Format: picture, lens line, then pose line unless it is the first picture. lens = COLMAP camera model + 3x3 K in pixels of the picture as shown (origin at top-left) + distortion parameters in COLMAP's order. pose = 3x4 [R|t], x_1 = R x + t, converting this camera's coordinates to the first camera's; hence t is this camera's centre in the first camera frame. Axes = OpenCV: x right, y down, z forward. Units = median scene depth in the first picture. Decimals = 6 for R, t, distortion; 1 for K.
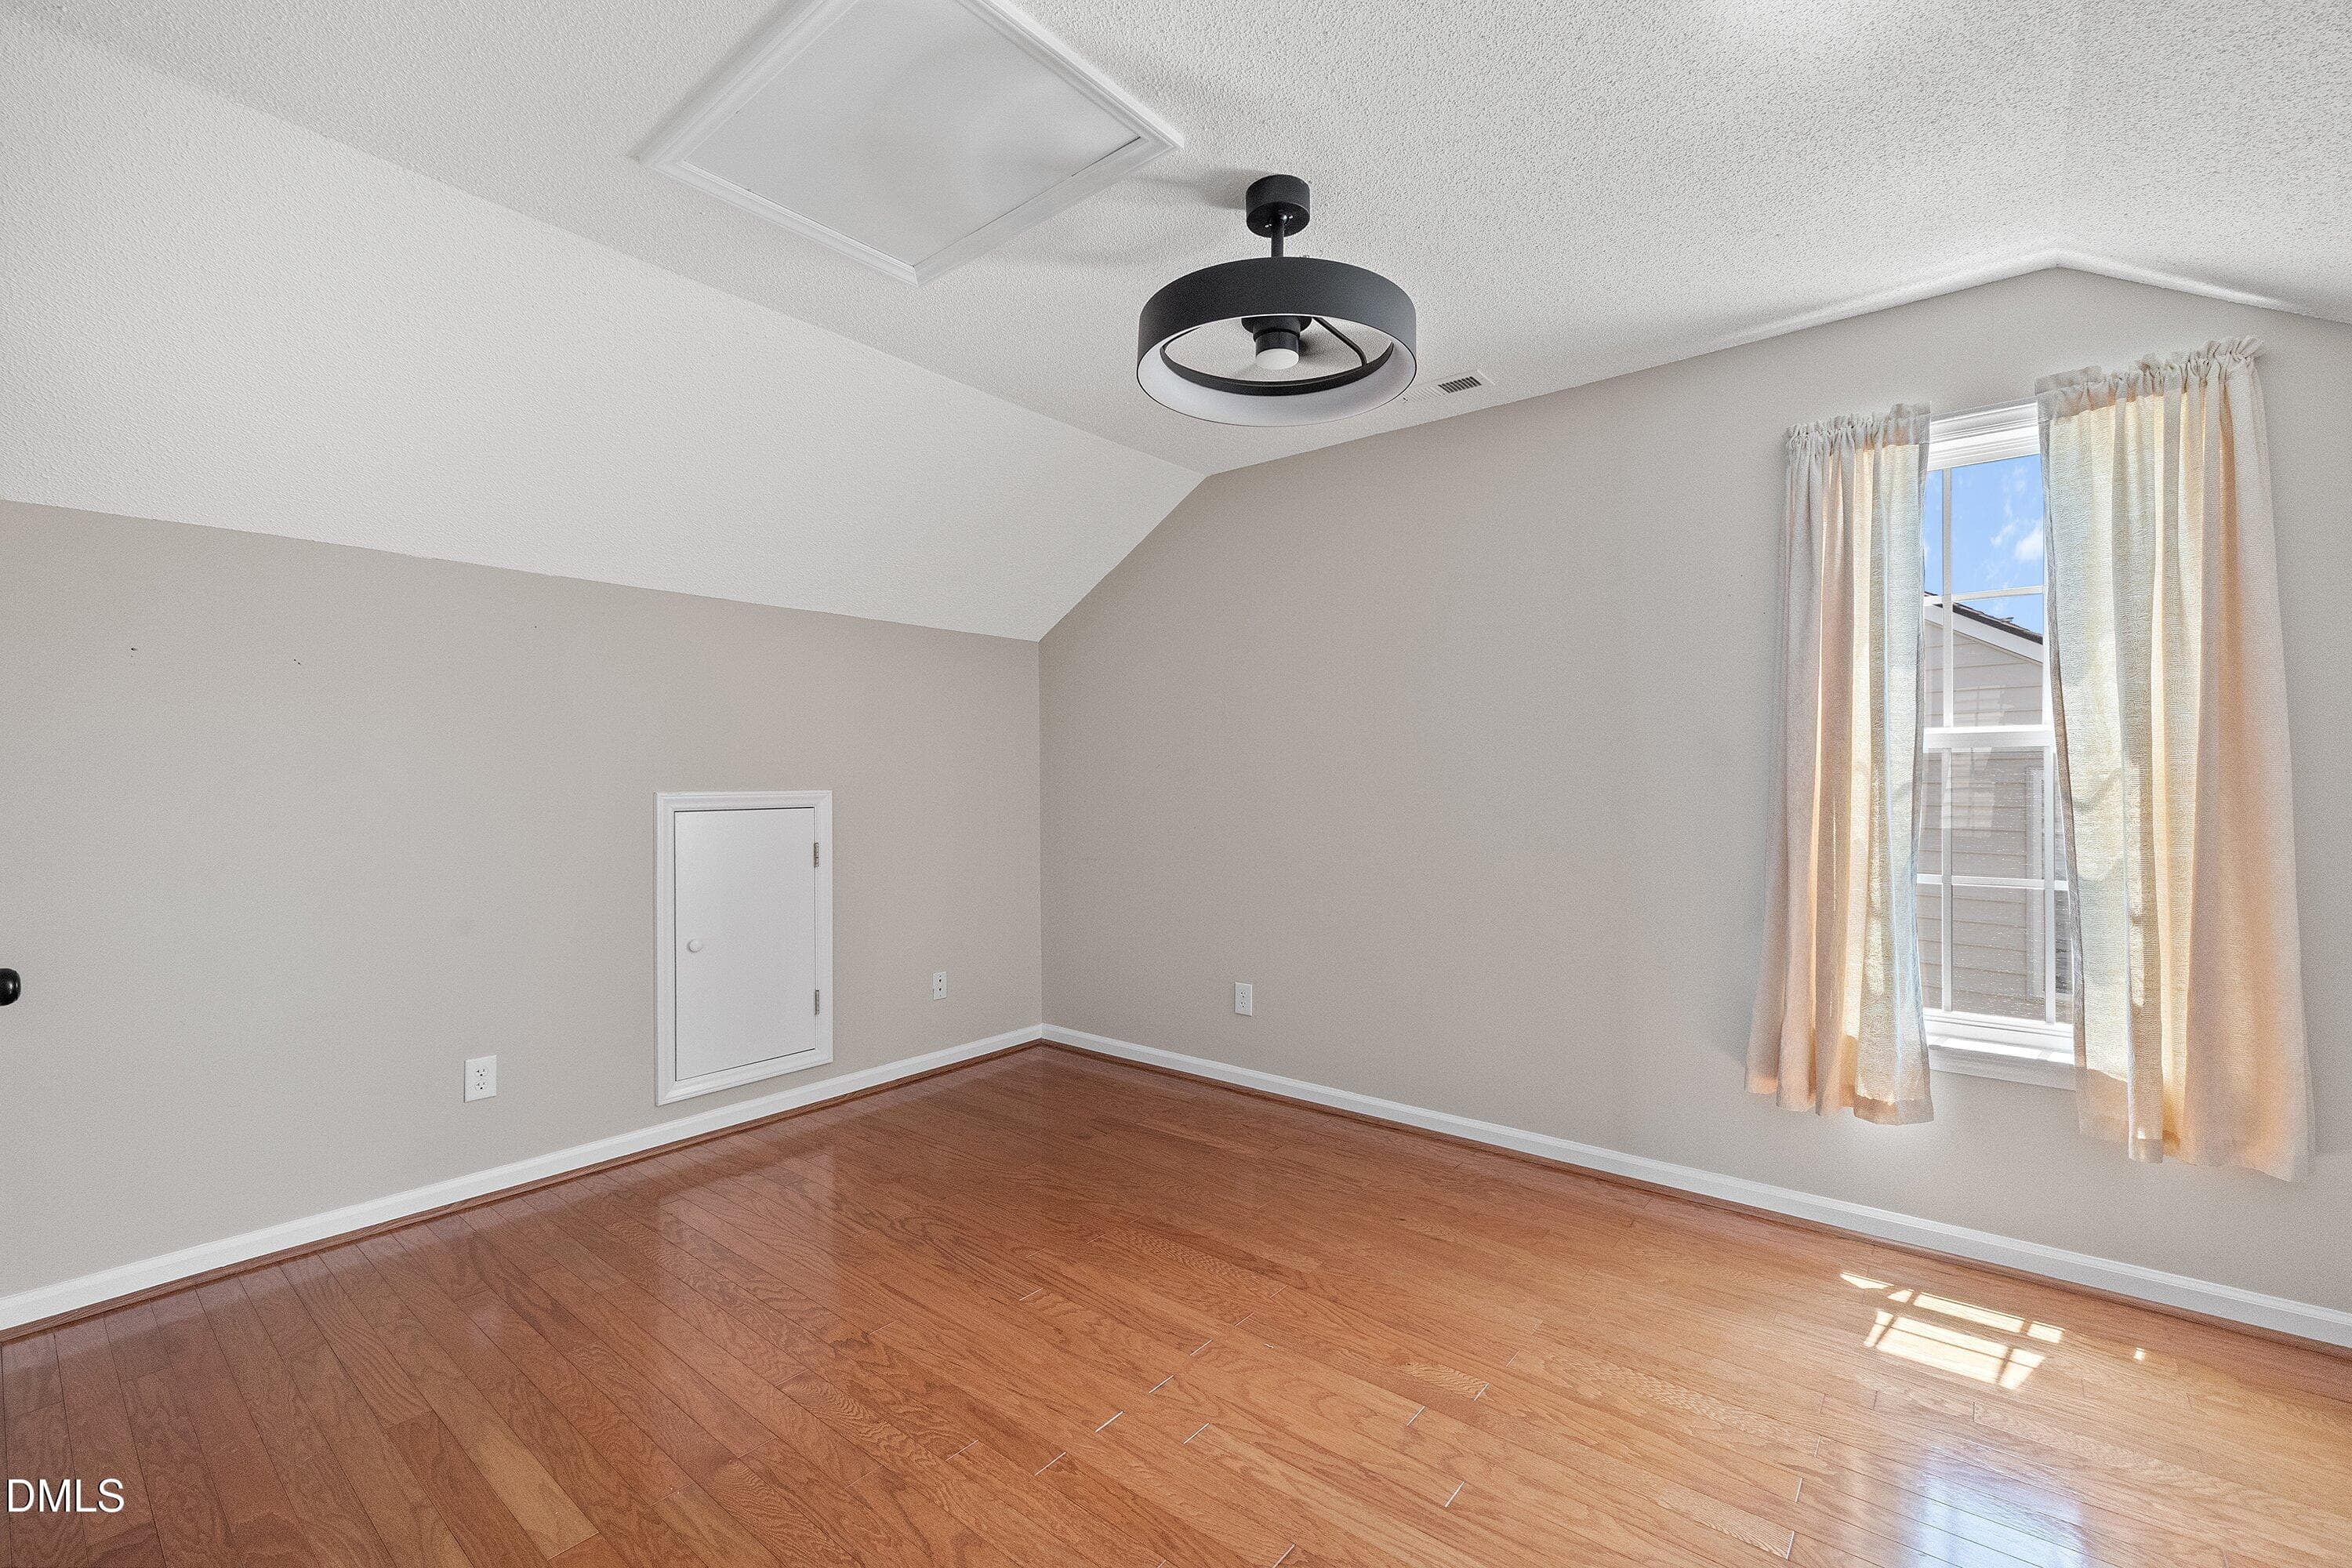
lens RADIAL K [[1007.9, 0, 1173.9], [0, 1007.9, 824.9], [0, 0, 1]] dist [0.000026, 0.000522]
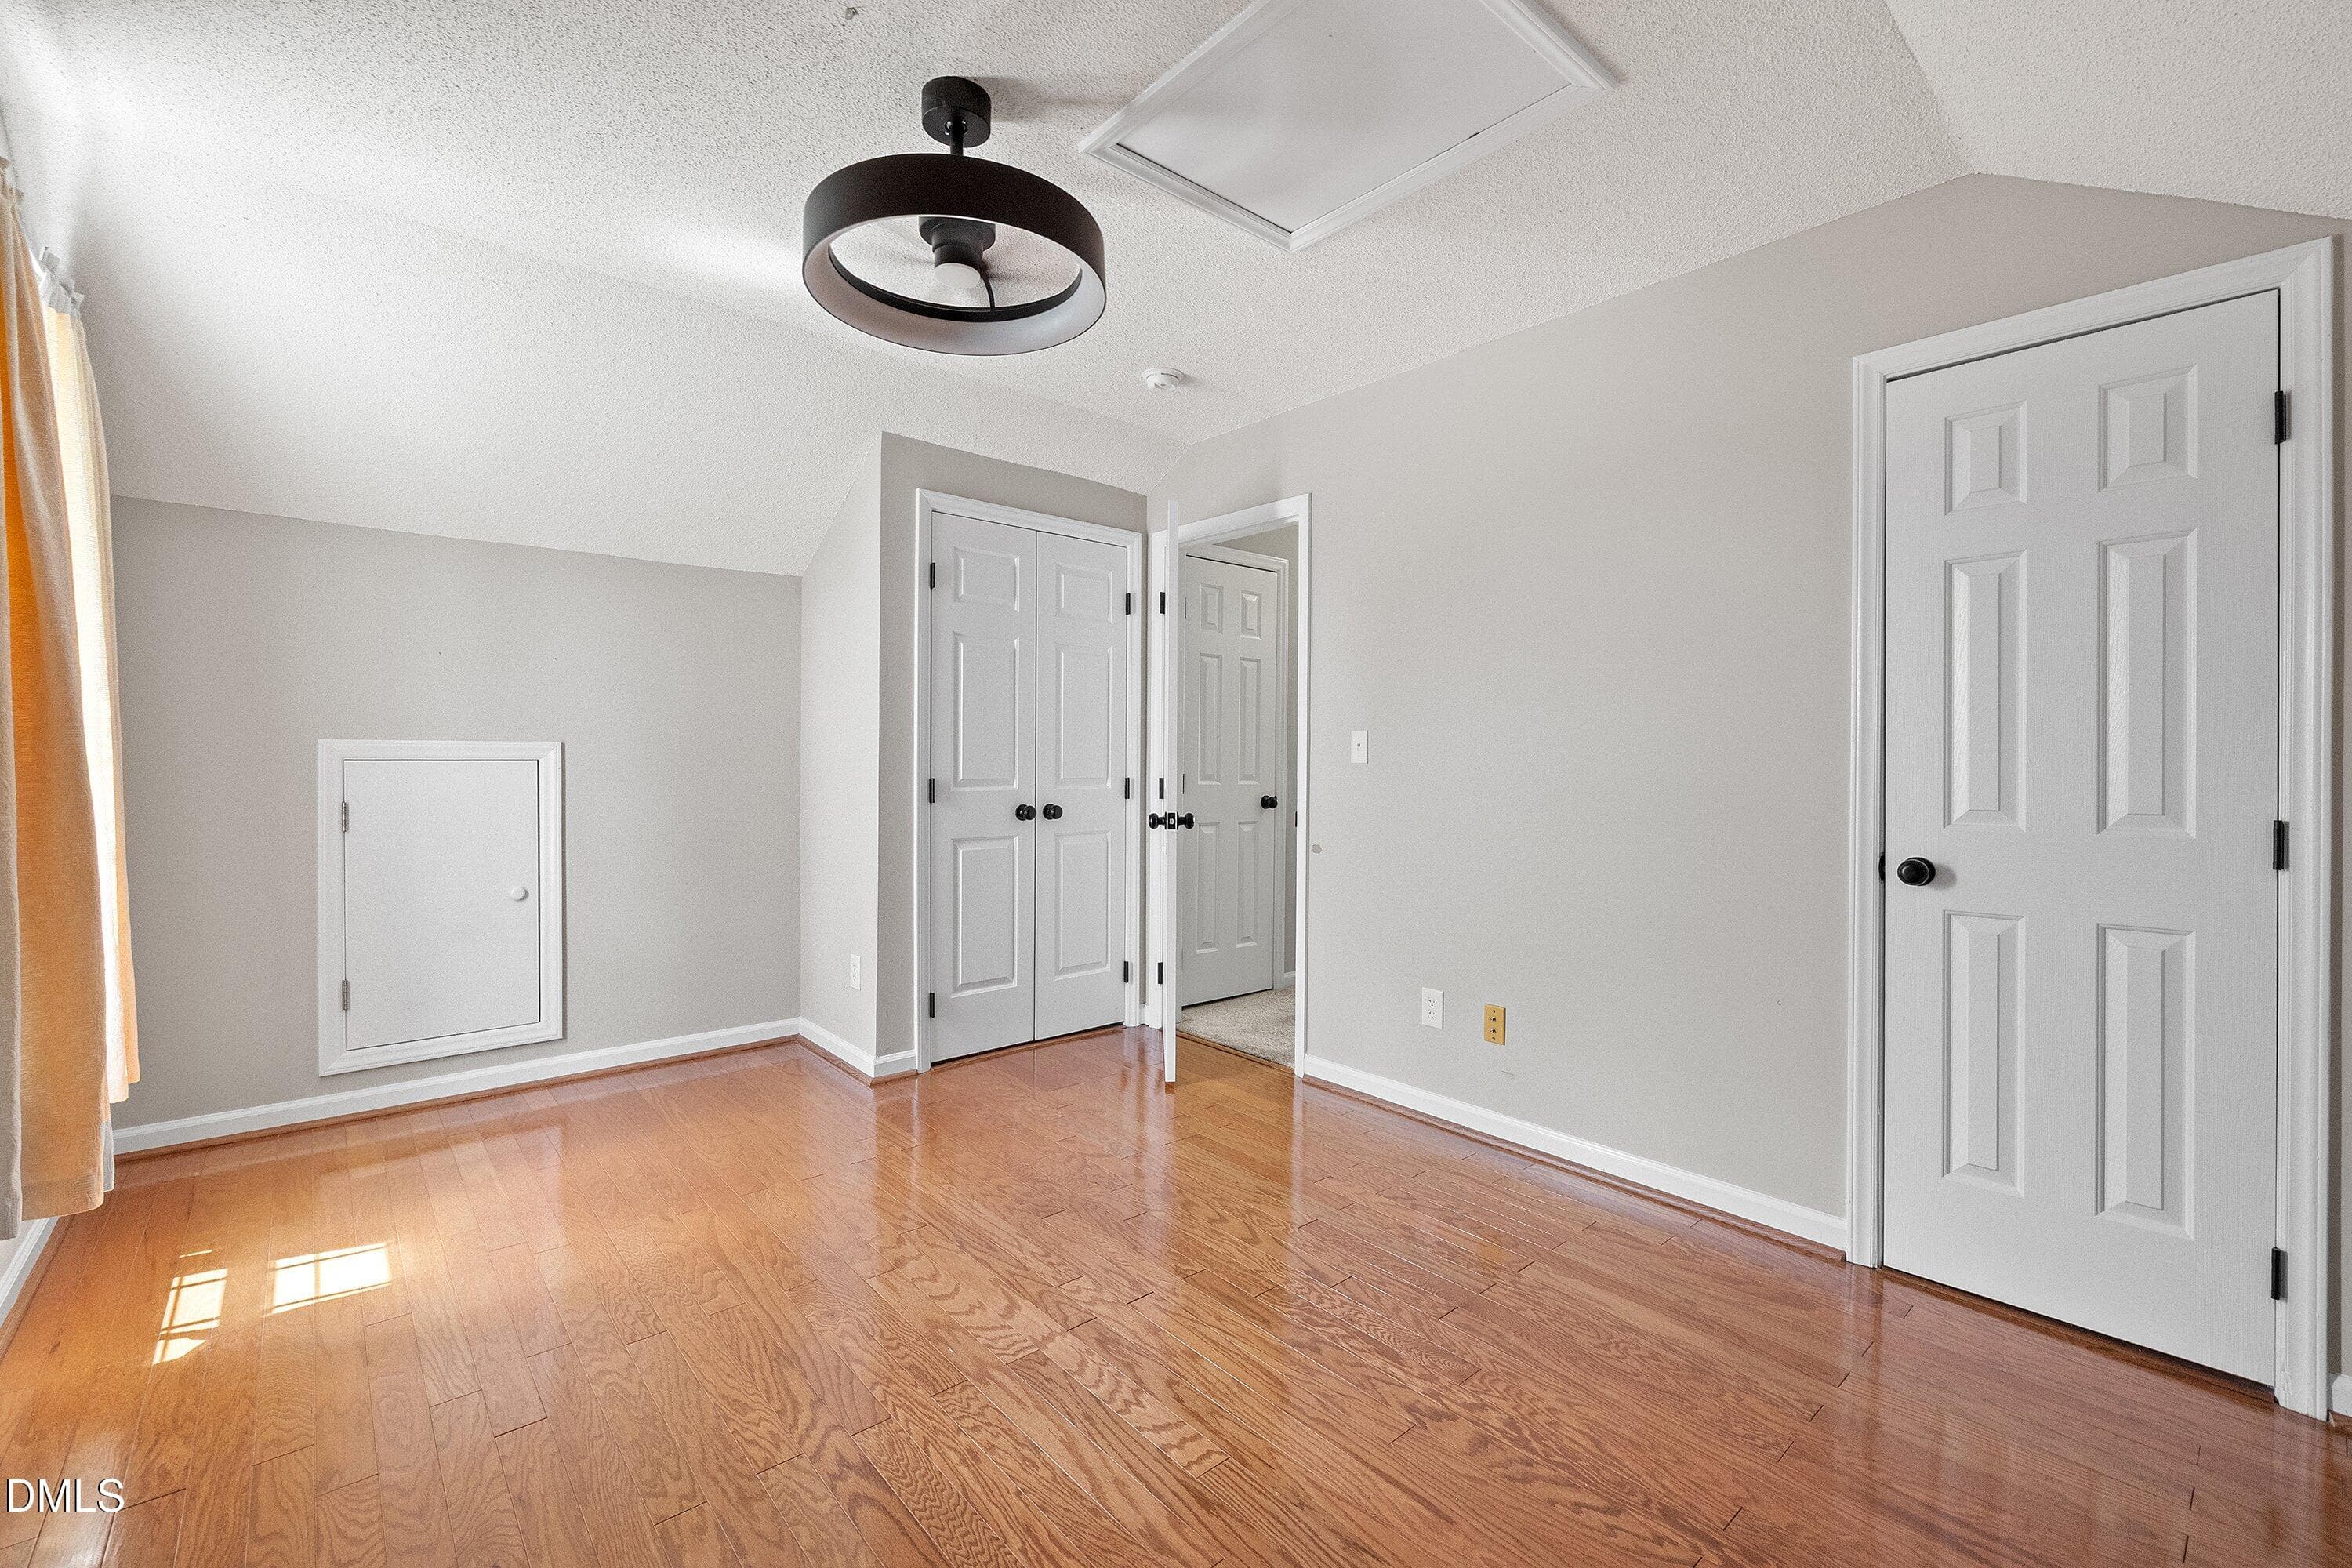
lens RADIAL K [[998.1, 0, 1185.1], [0, 998.1, 796.6], [0, 0, 1]] dist [0.001118, 0.000352]
pose [[-0.988099, -0.007560, 0.153632, -0.243637], [0.003369, 0.997488, 0.070755, -0.037311], [-0.153781, 0.070430, -0.985592, 1.790222]]
